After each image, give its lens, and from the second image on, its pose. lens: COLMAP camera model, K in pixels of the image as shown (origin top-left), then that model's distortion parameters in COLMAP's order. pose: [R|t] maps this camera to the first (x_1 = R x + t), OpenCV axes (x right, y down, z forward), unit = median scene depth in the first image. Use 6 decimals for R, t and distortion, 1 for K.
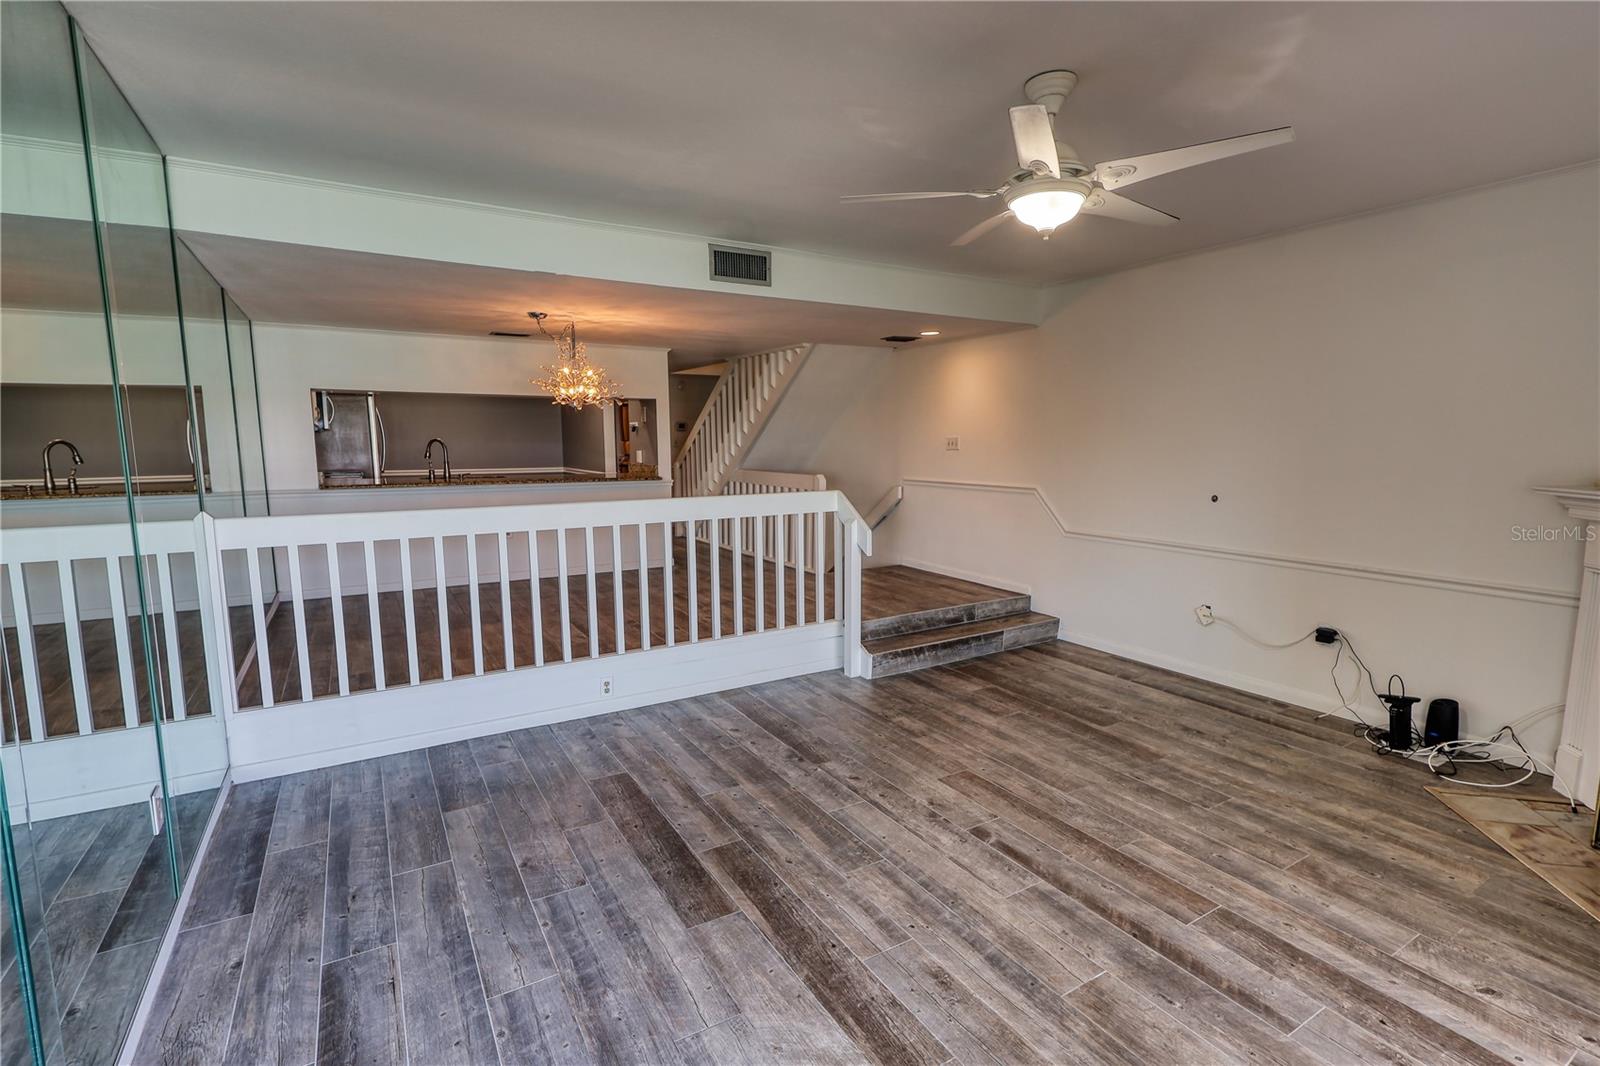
lens RADIAL K [[736.6, 0, 792.6], [0, 736.6, 534.8], [0, 0, 1]] dist [-0.002109, 0.000189]
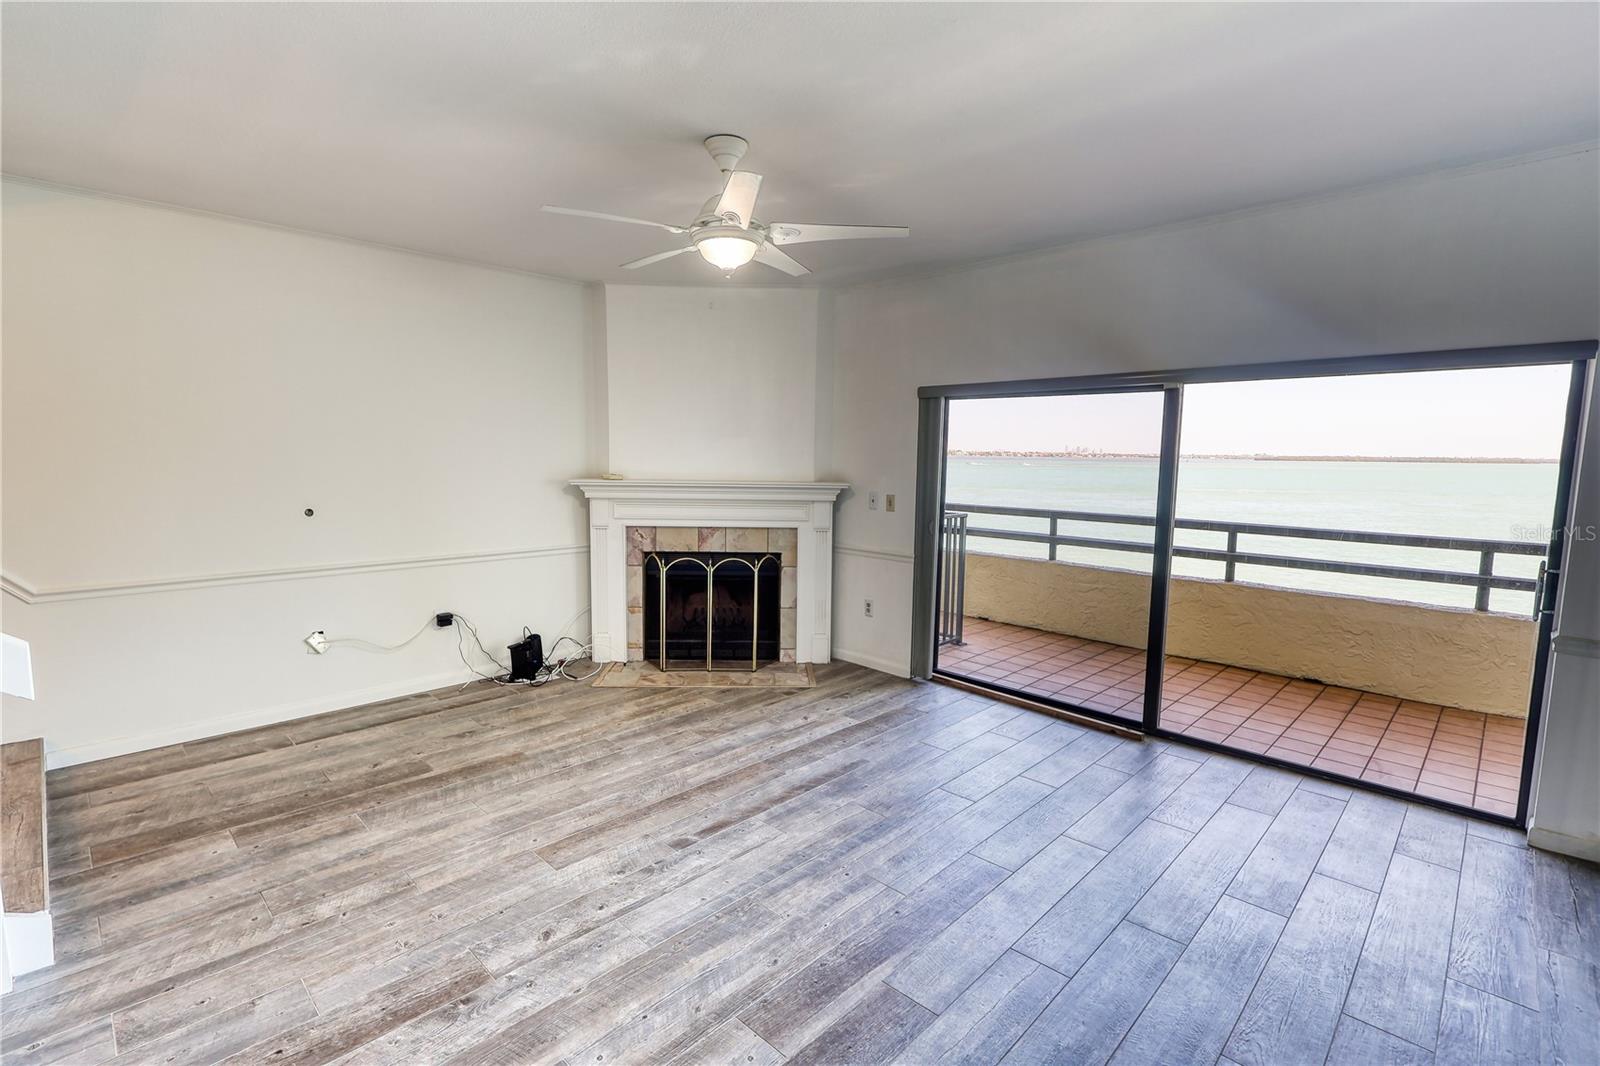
lens RADIAL K [[743.6, 0, 800.0], [0, 743.6, 533.0], [0, 0, 1]] dist [-0.004922, -0.000800]
pose [[-0.264575, -0.105430, 0.958585, -0.603455], [0.111394, 0.984011, 0.138972, -0.109726], [-0.957910, 0.143549, -0.248600, 0.890128]]
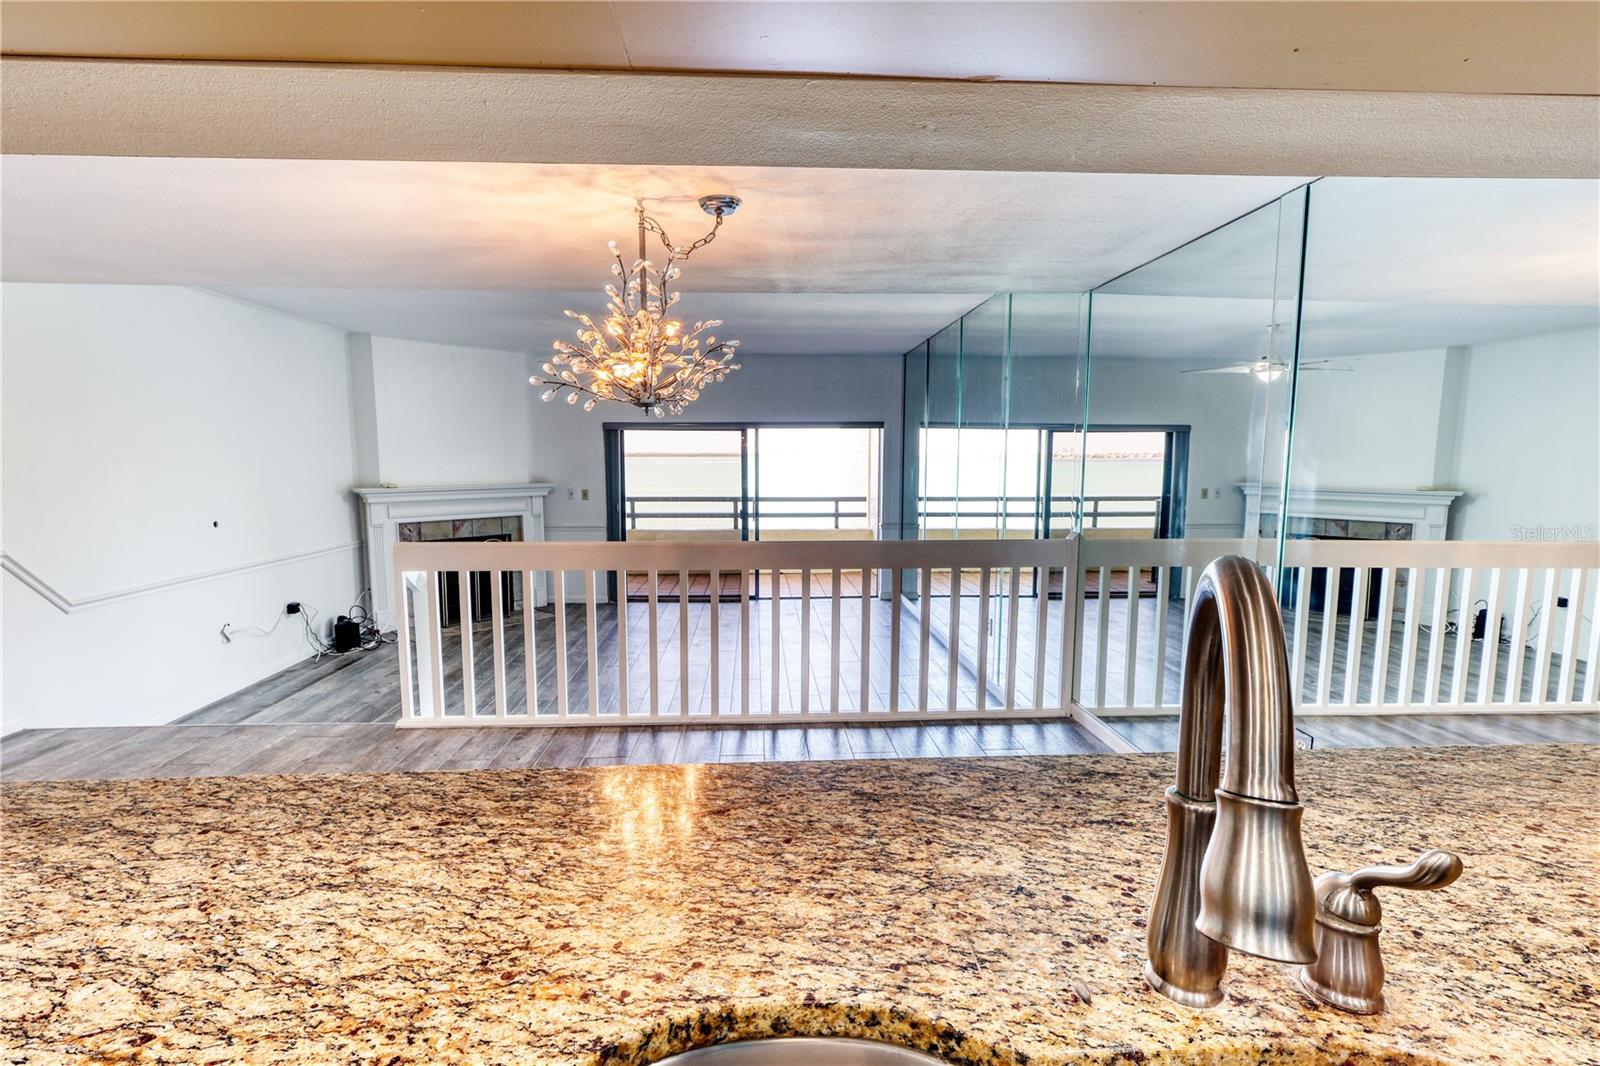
lens RADIAL K [[736.6, 0, 792.6], [0, 736.6, 534.8], [0, 0, 1]] dist [-0.002109, 0.000189]
pose [[-0.884860, -0.049971, 0.463168, -0.885410], [0.061172, 0.973158, 0.221859, -0.295322], [-0.461822, 0.224647, -0.858052, 2.067823]]
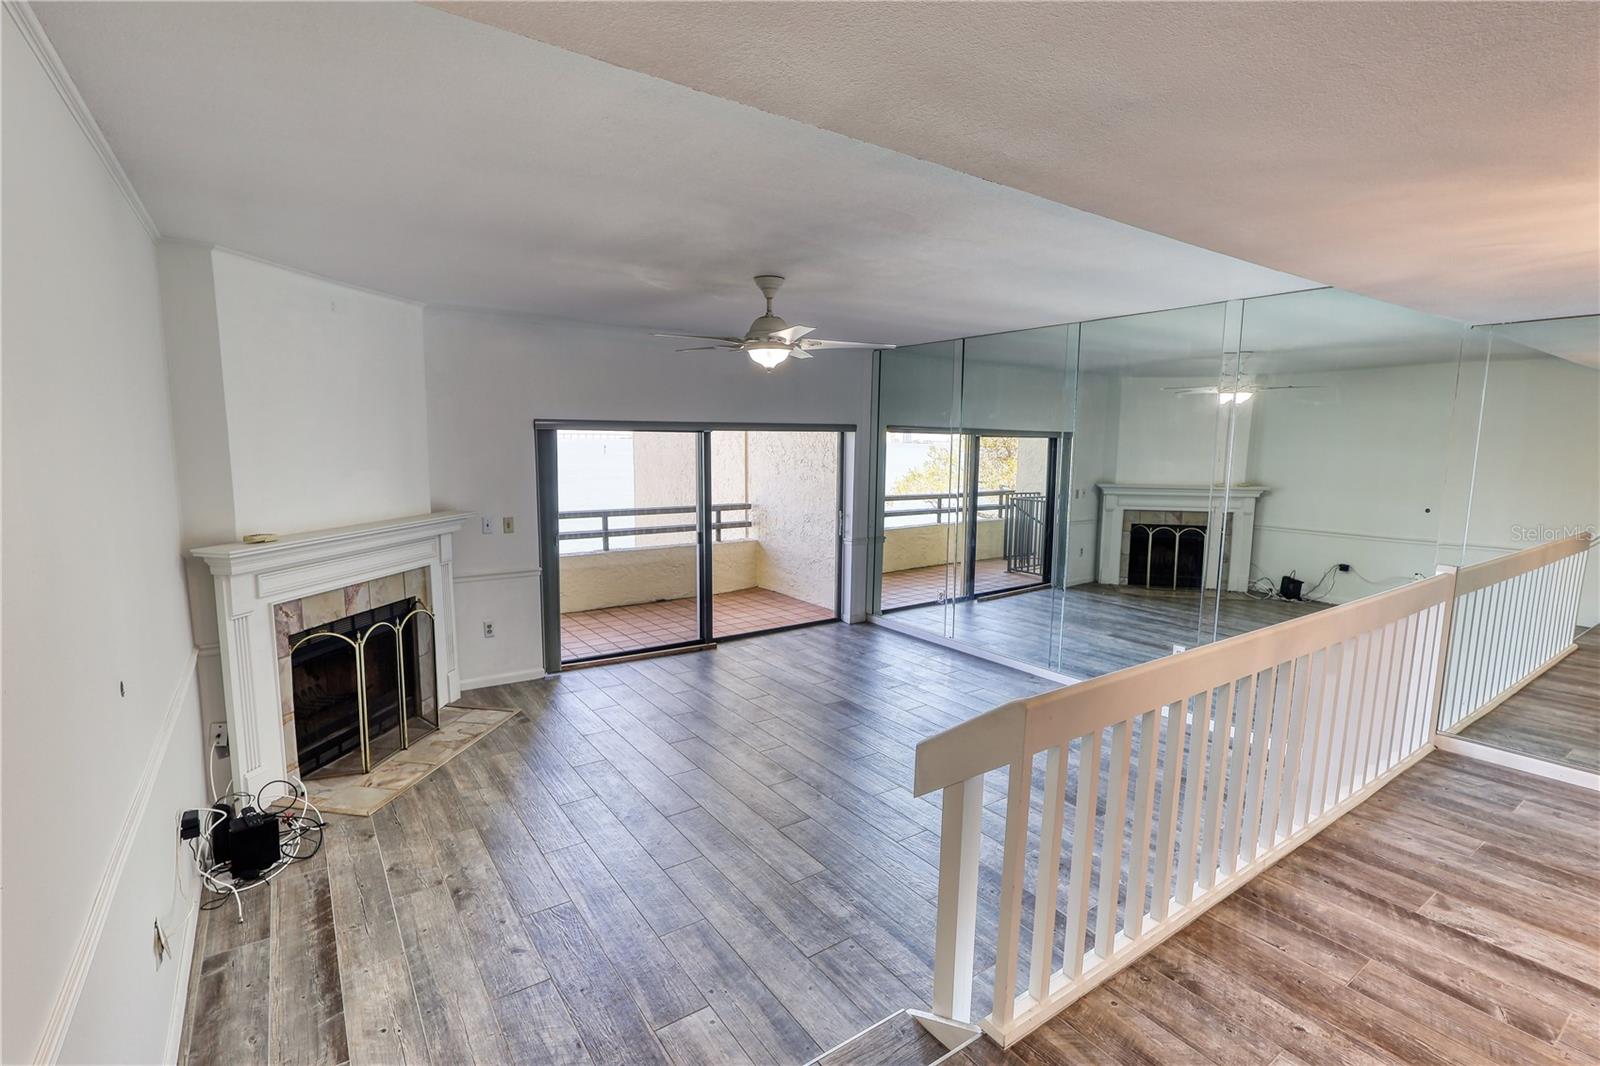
lens RADIAL K [[736.6, 0, 792.6], [0, 736.6, 534.8], [0, 0, 1]] dist [-0.002109, 0.000189]
pose [[-0.997252, 0.004706, -0.073930, 0.295452], [-0.014328, 0.966883, 0.254816, -0.333892], [0.072681, 0.255175, -0.964159, 1.912482]]
